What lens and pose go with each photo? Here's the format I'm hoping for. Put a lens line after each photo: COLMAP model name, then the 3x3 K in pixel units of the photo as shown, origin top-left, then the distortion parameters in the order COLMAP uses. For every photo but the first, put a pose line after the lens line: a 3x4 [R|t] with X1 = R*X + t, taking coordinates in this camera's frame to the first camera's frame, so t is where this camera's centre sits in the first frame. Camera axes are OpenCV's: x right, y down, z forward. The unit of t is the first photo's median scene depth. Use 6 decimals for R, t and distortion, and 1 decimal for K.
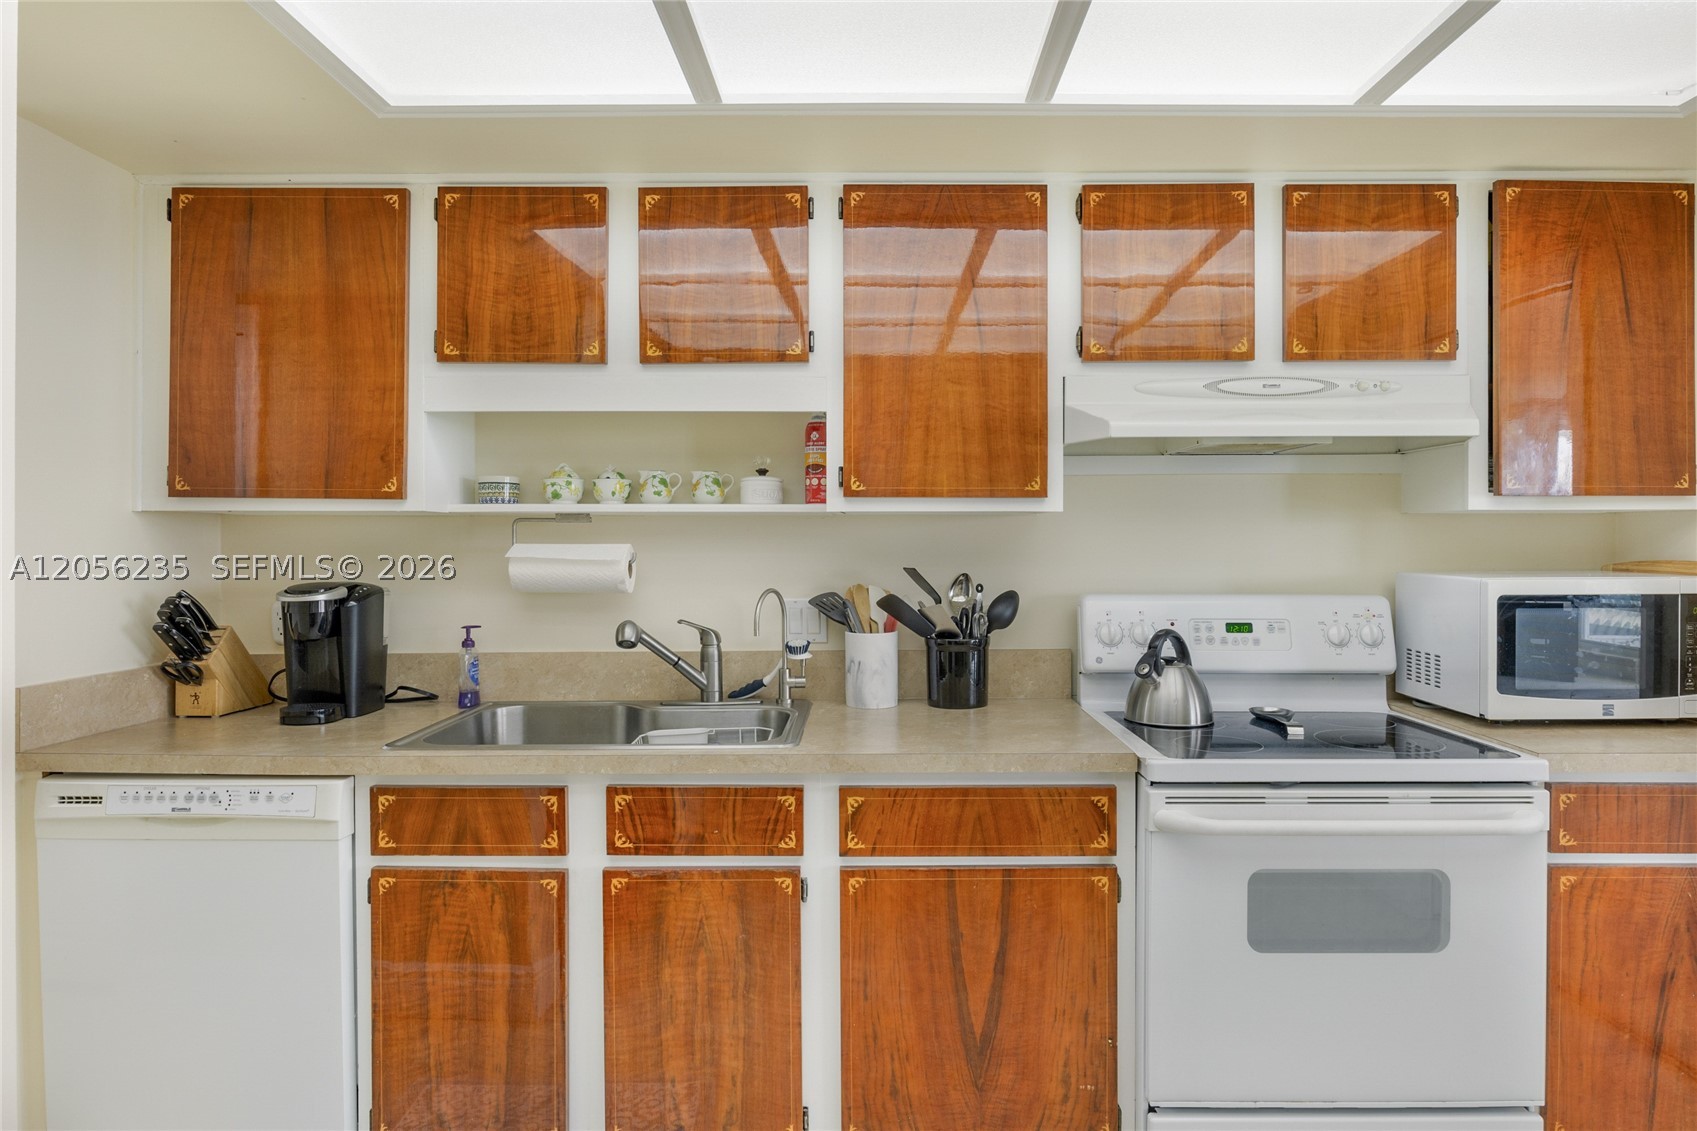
lens RADIAL K [[1002.5, 0, 850.7], [0, 1002.5, 545.8], [0, 0, 1]] dist [0.000723, 0.000087]
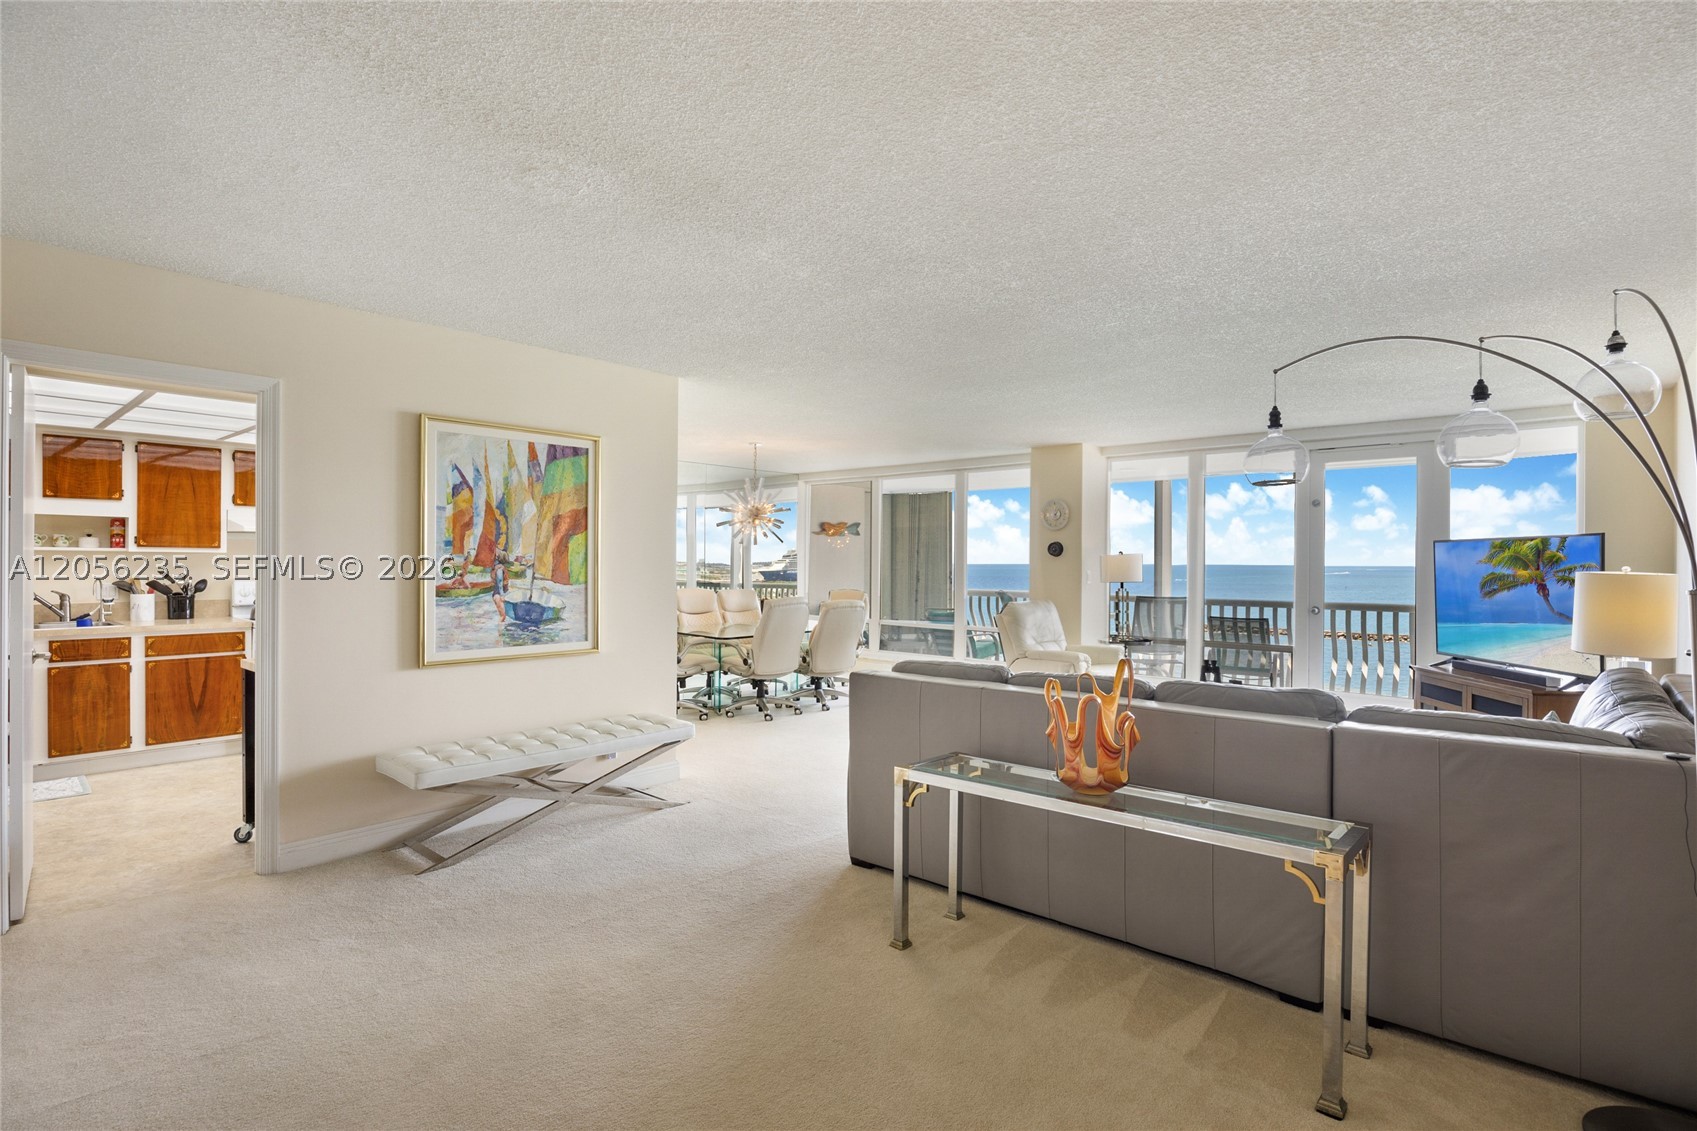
lens RADIAL K [[852.3, 0, 848.5], [0, 852.3, 565.5], [0, 0, 1]] dist [-0.000408, -0.000339]
pose [[0.659895, 0.002406, 0.751354, -0.503629], [-0.004678, 0.999989, 0.000906, -0.004973], [-0.751343, -0.004113, 0.659899, -2.206607]]
